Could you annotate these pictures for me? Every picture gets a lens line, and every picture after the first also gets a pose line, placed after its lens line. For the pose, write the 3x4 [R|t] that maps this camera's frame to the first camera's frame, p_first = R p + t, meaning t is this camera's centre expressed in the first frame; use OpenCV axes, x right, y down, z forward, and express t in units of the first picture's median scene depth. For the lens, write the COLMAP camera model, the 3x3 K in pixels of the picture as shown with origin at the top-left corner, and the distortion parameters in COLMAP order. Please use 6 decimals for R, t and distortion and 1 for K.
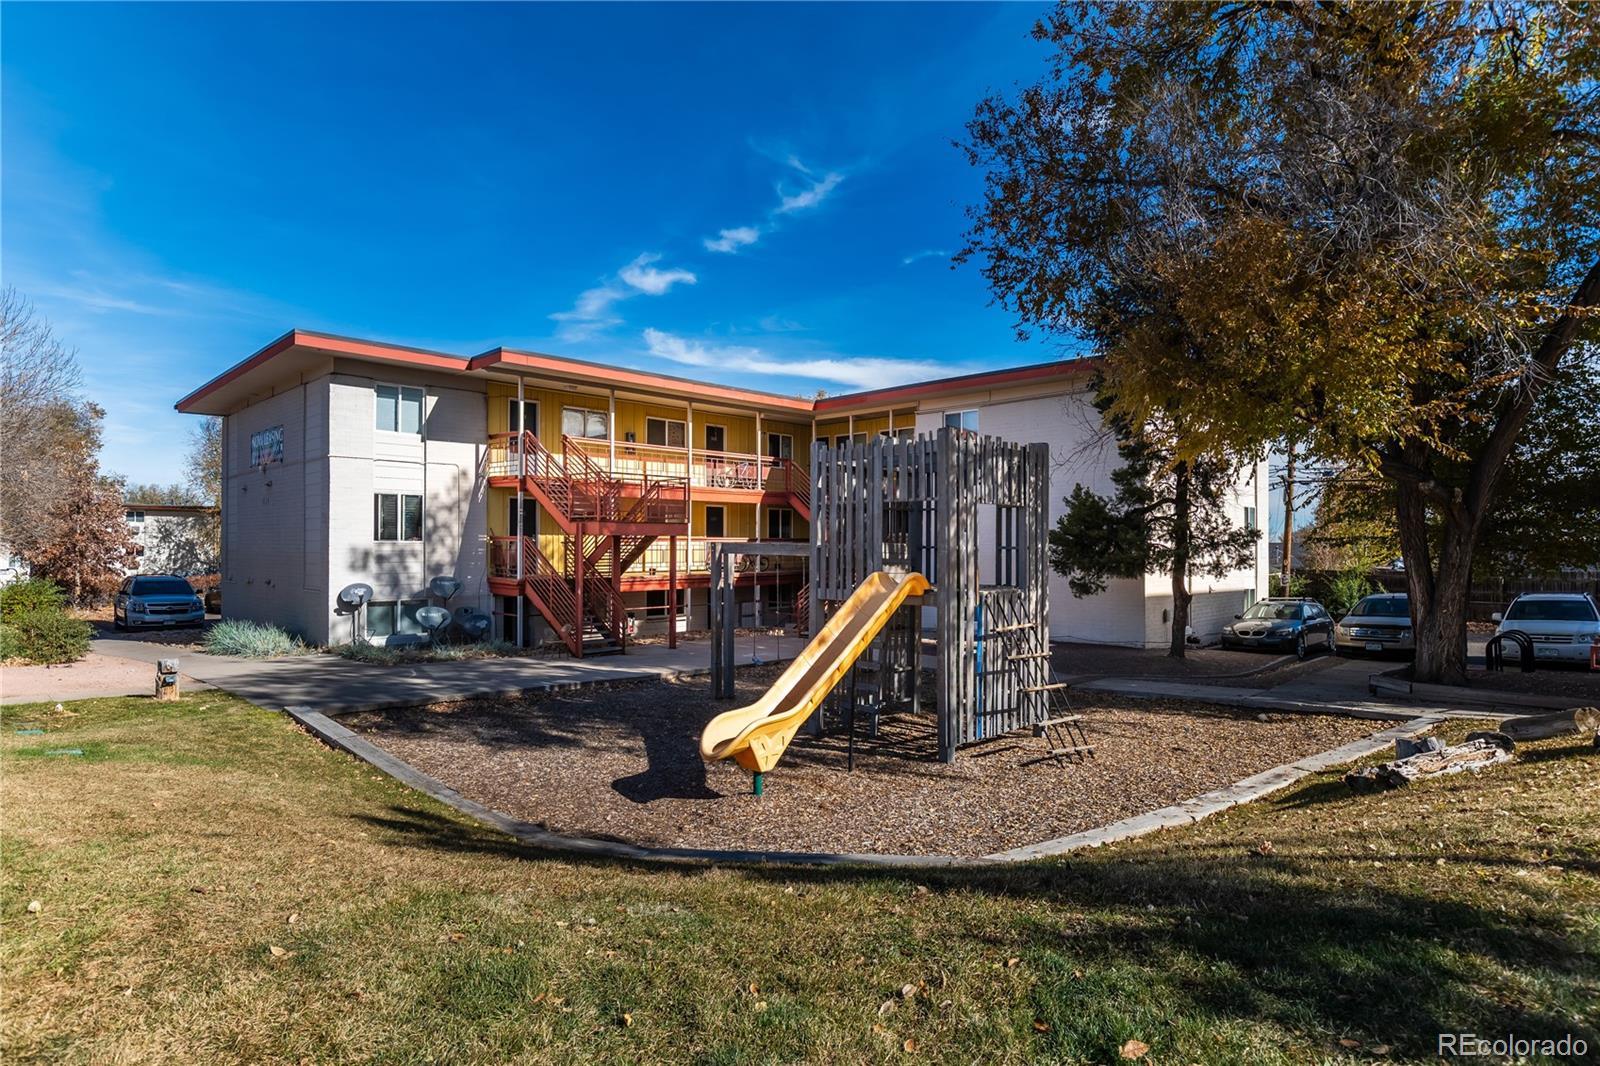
lens RADIAL K [[848.6, 0, 803.6], [0, 848.6, 532.3], [0, 0, 1]] dist [0.002603, 0.001674]
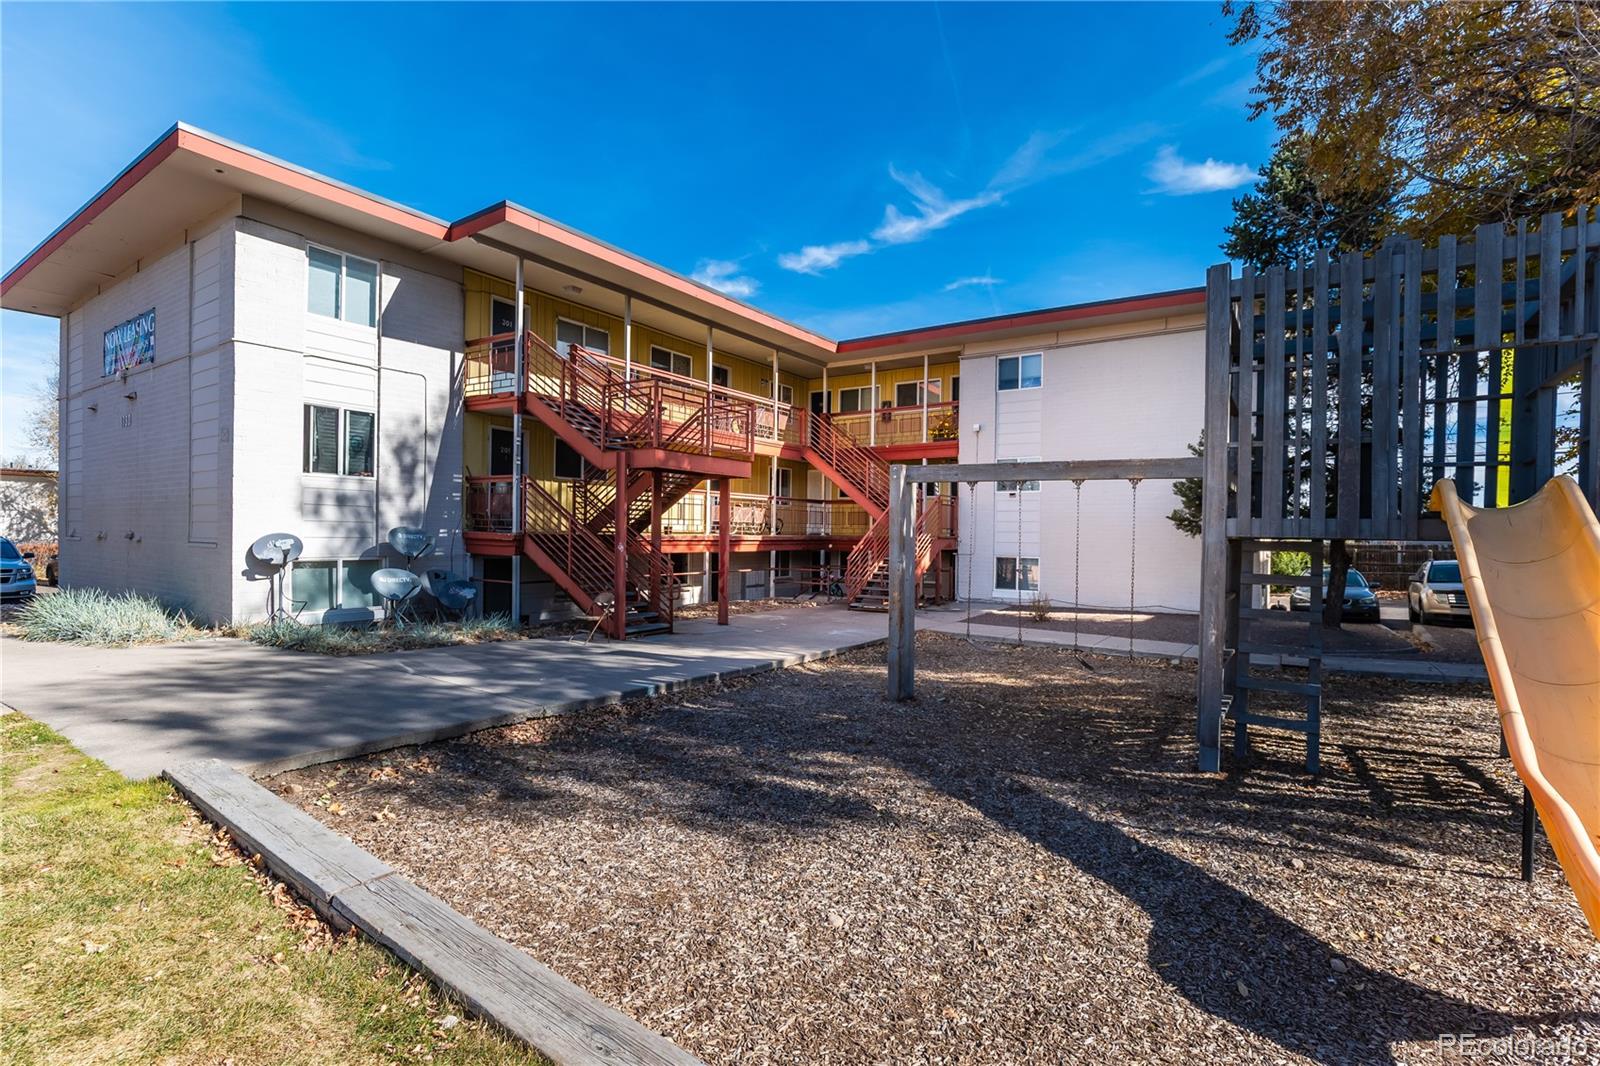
lens RADIAL K [[735.3, 0, 803.6], [0, 735.3, 535.9], [0, 0, 1]] dist [-0.016802, 0.005057]
pose [[0.983546, 0.011330, 0.180304, -0.202635], [-0.014959, 0.999712, 0.018777, 0.041986], [-0.180040, -0.021165, 0.983432, 0.326863]]
